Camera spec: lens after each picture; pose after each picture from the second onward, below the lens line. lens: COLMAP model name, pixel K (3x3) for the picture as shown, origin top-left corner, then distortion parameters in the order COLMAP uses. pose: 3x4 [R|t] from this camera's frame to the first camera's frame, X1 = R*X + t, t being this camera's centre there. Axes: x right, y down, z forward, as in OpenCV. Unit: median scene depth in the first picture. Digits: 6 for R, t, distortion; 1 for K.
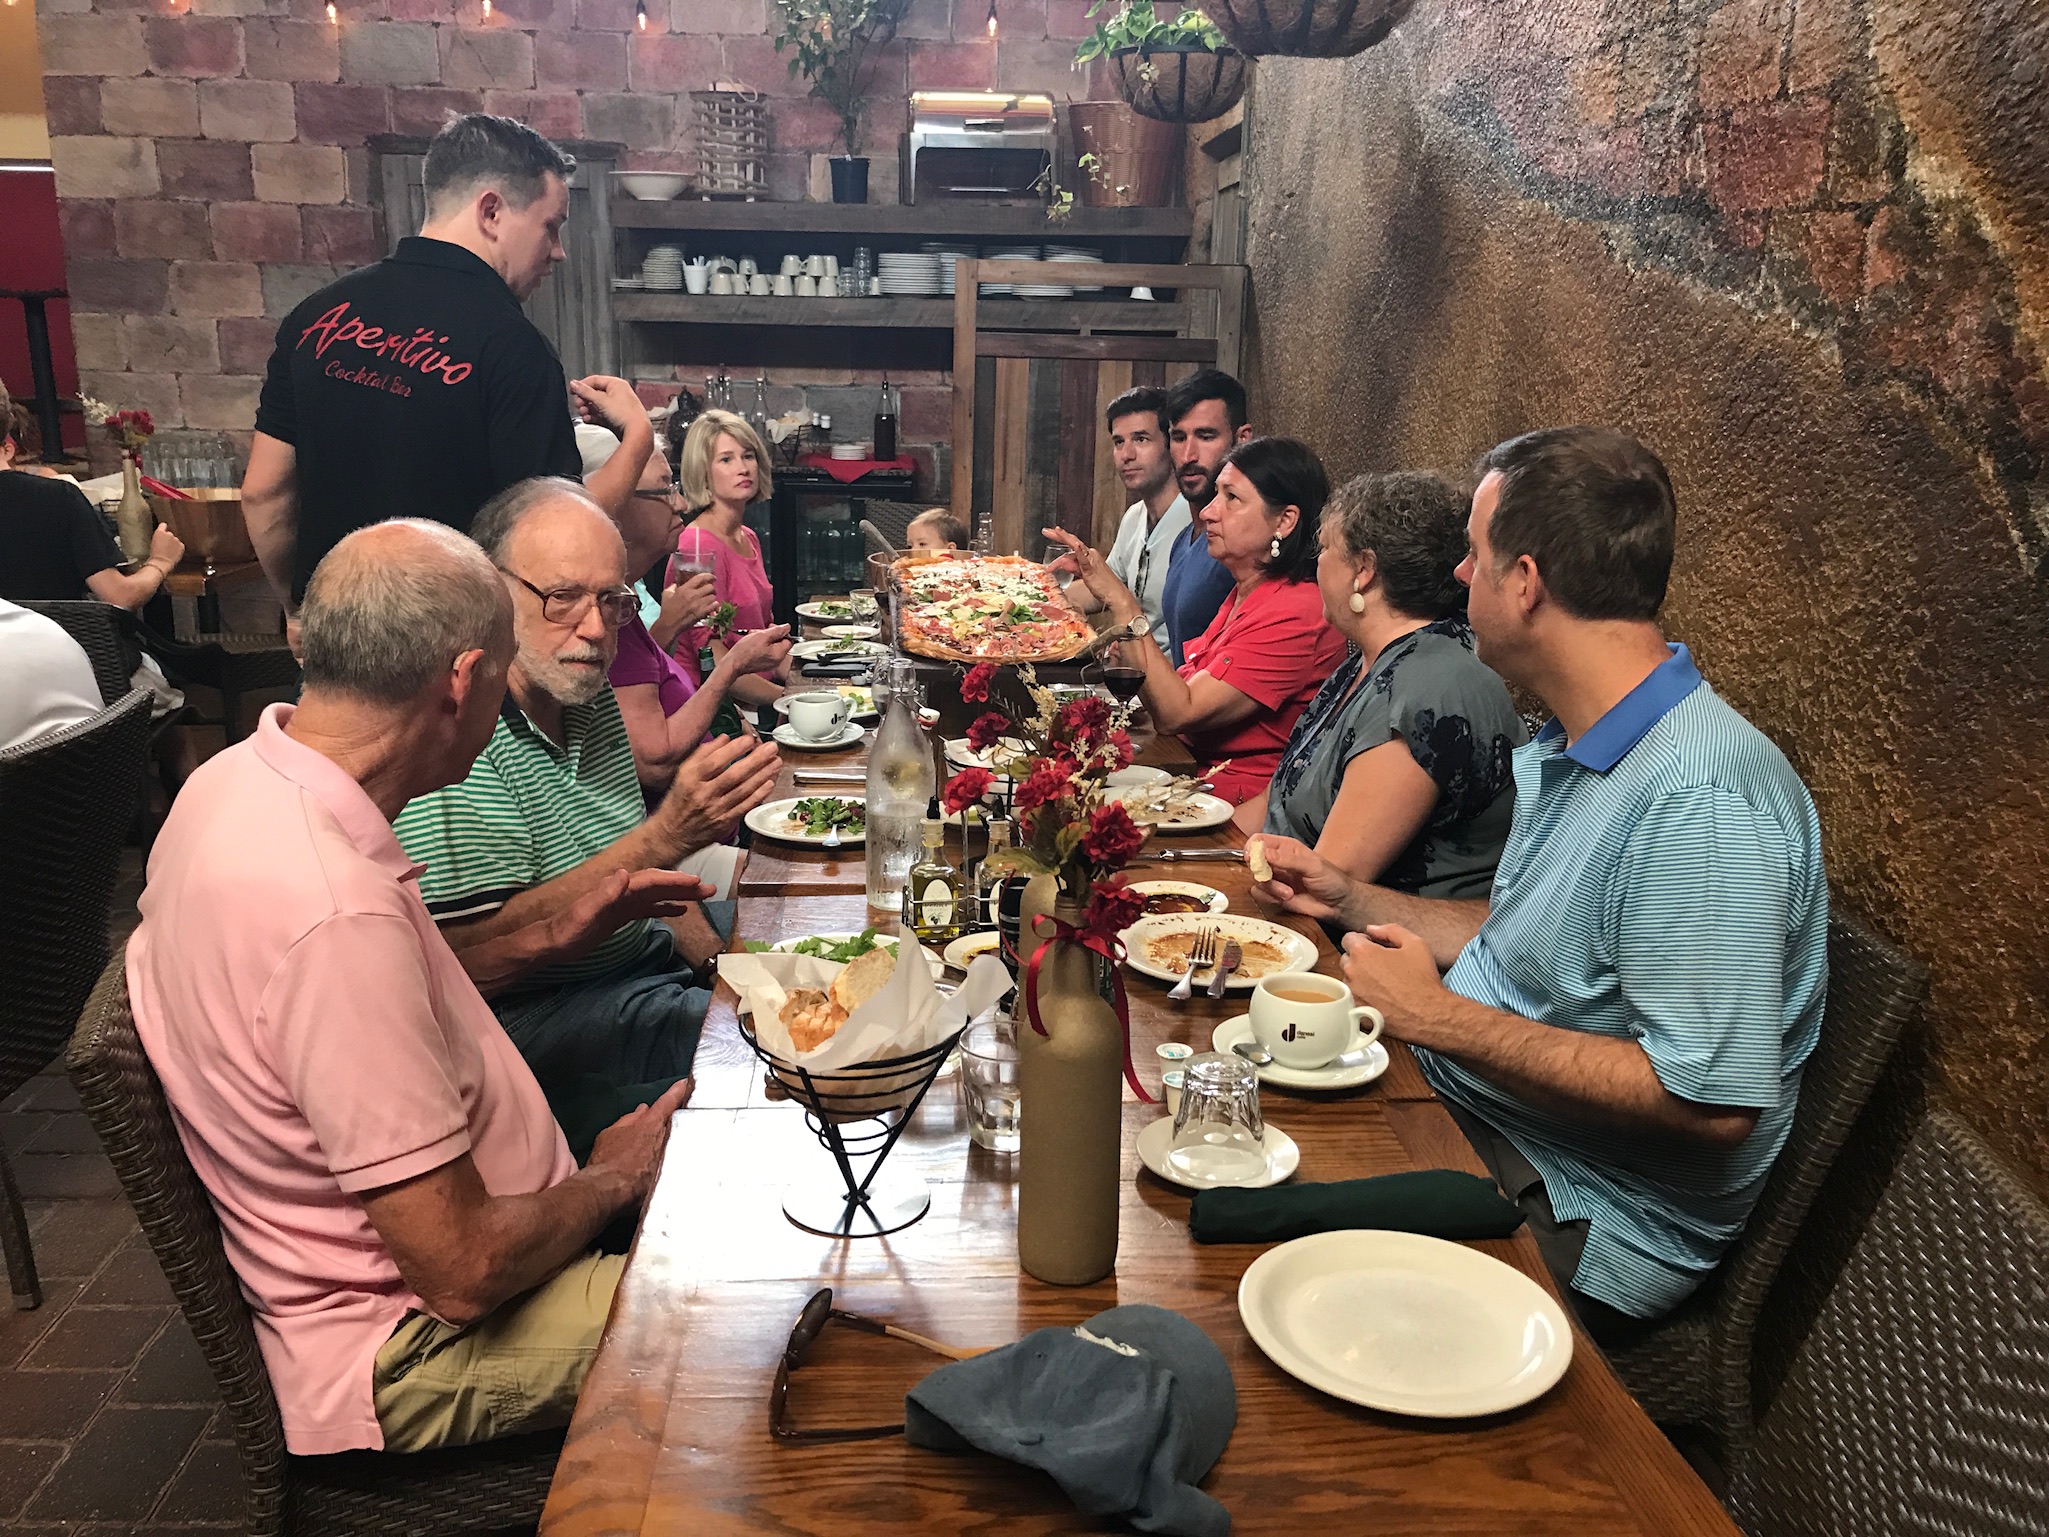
lens RADIAL K [[1695.3, 0, 1010.8], [0, 1695.3, 755.1], [0, 0, 1]] dist [0.002880, -0.002333]
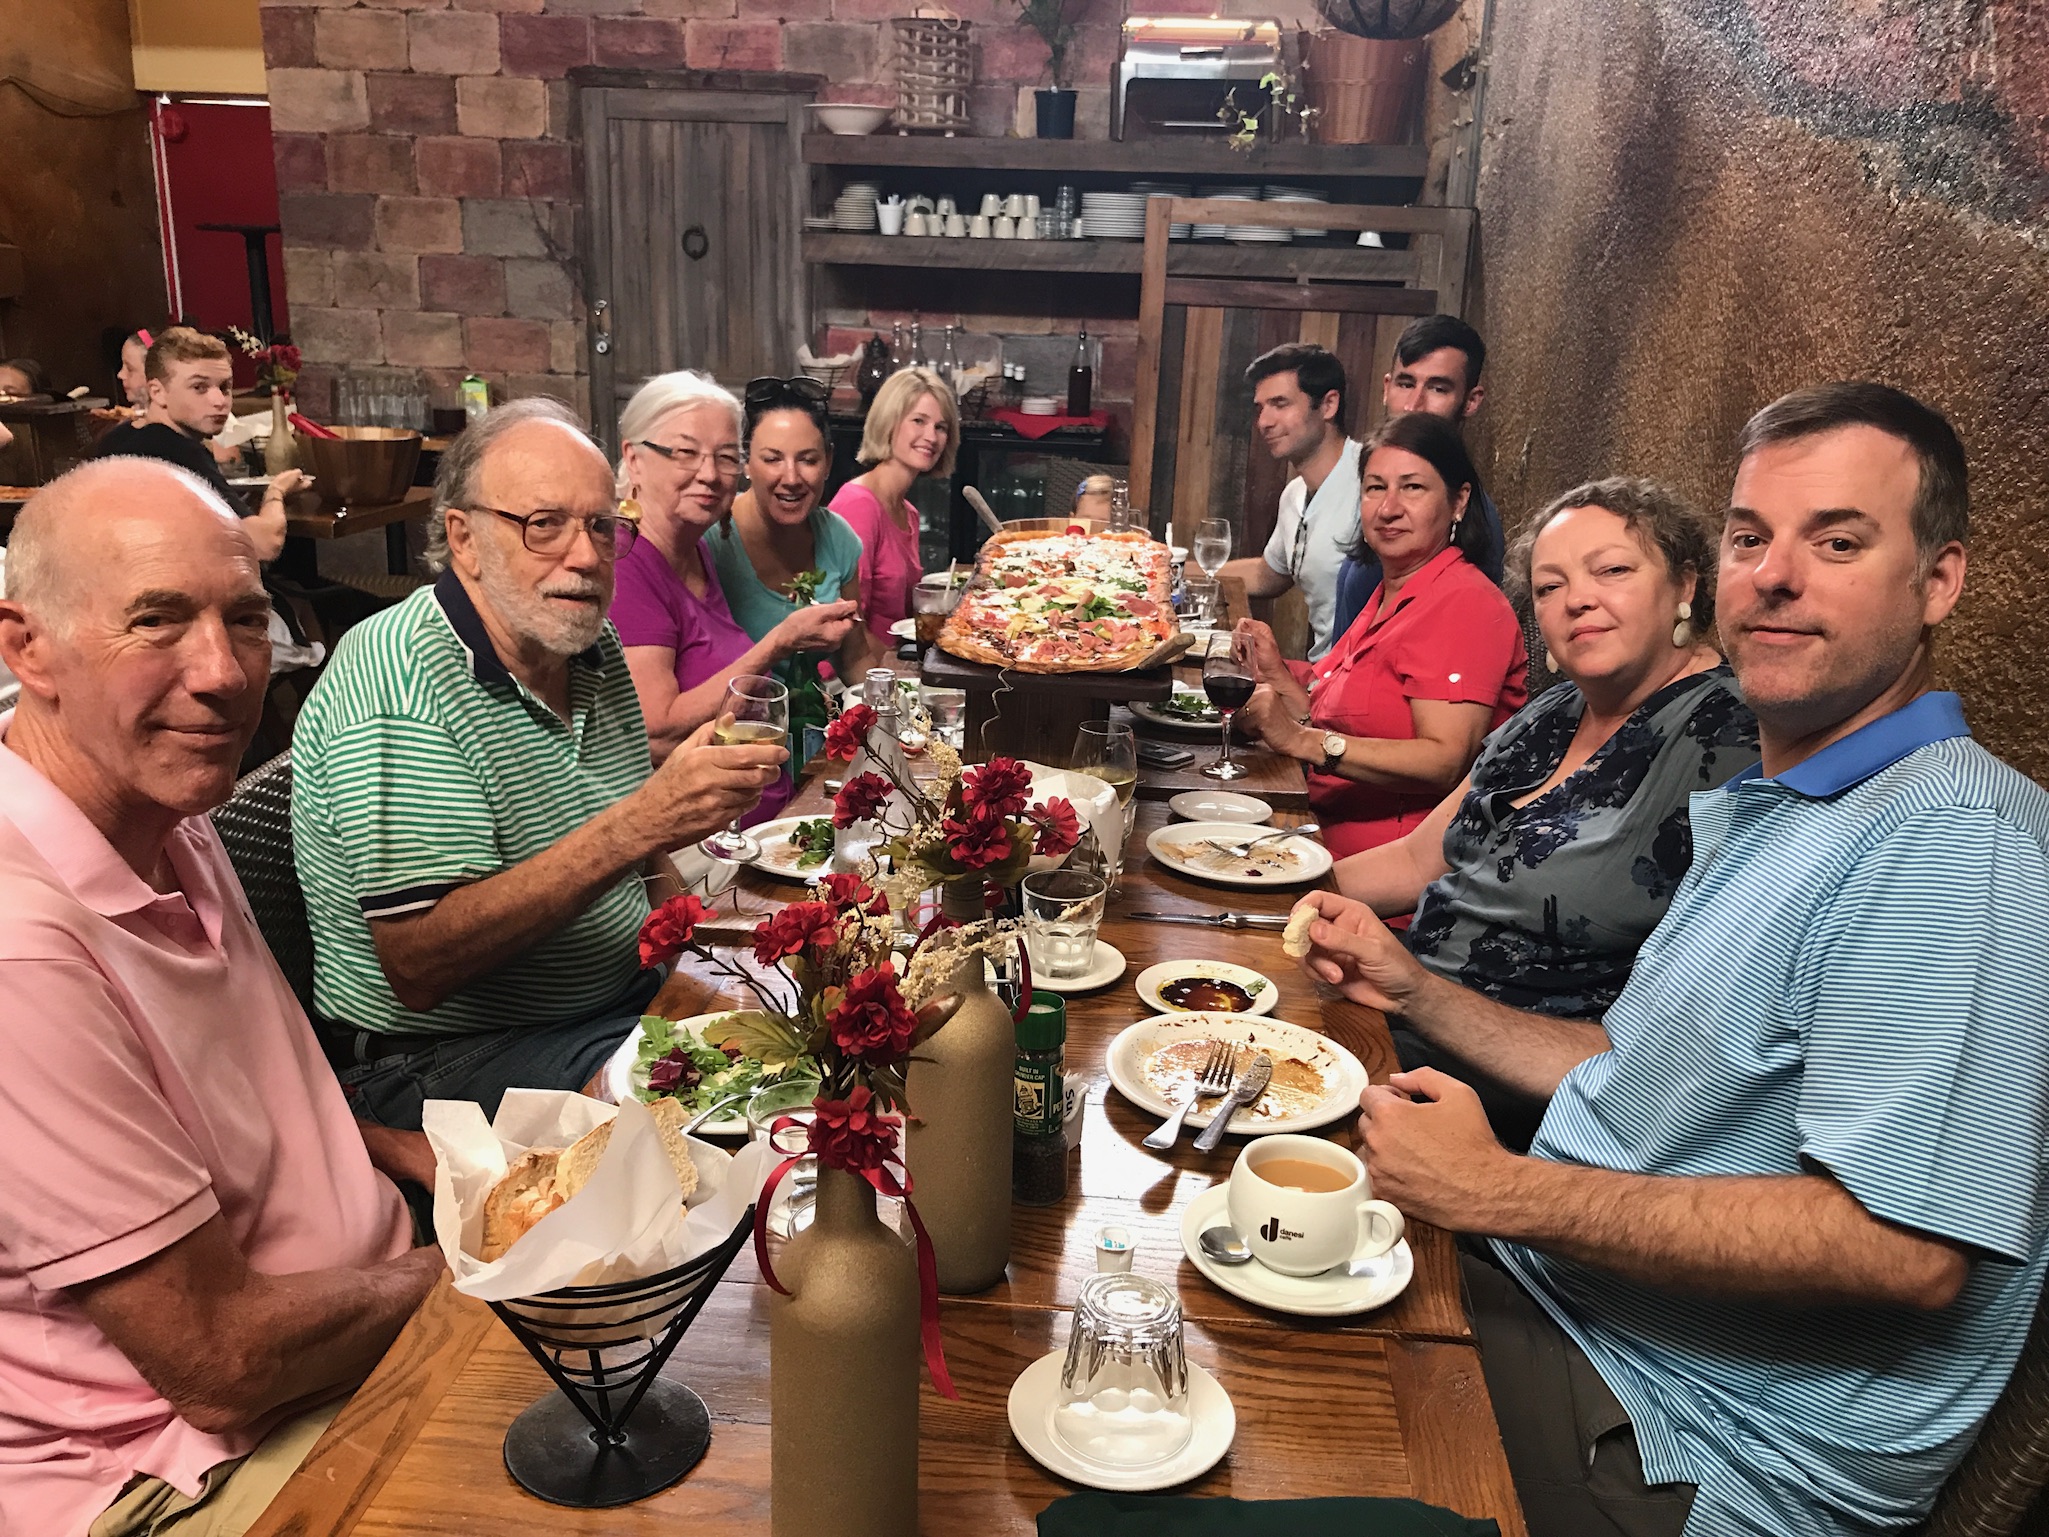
lens RADIAL K [[1695.3, 0, 1010.8], [0, 1695.3, 755.1], [0, 0, 1]] dist [0.002880, -0.002333]
pose [[0.987820, 0.055430, -0.145391, 0.045640], [-0.051498, 0.998202, 0.030672, -0.017418], [0.146829, -0.022811, 0.988899, 0.081630]]
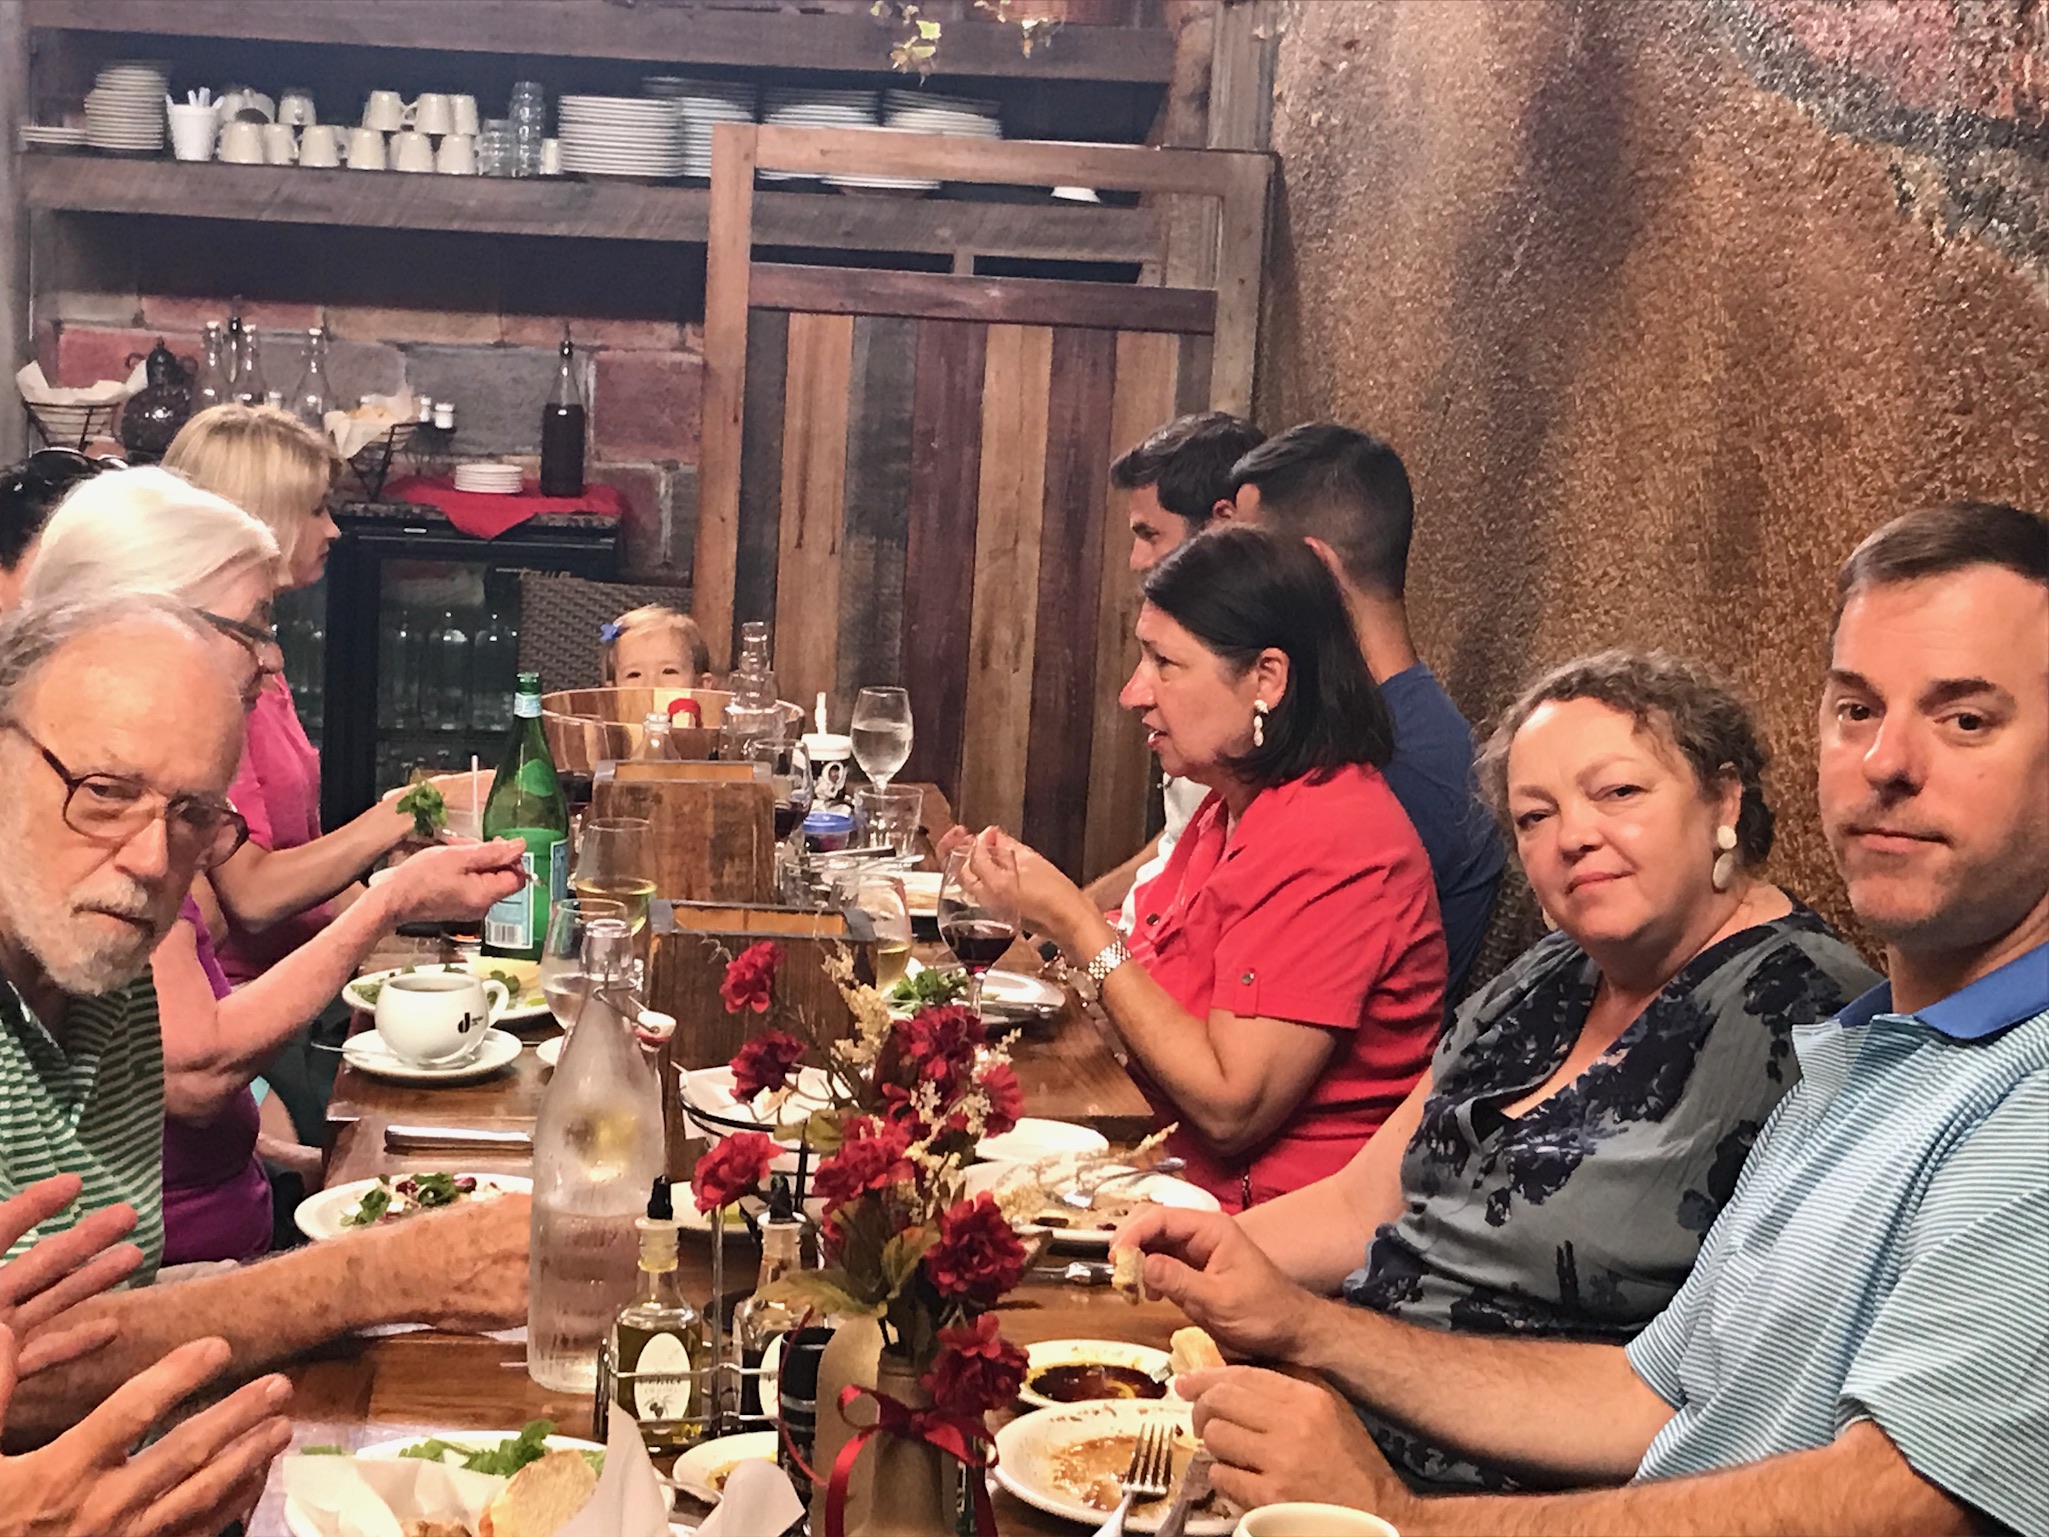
lens RADIAL K [[3529.8, 0, 1020.4], [0, 3529.8, 712.3], [0, 0, 1]] dist [0.246381, -1.269520]
pose [[0.997977, 0.020421, 0.060210, -0.000873], [-0.014027, 0.994398, -0.104766, -0.002455], [-0.062012, 0.103710, 0.992673, -0.061791]]
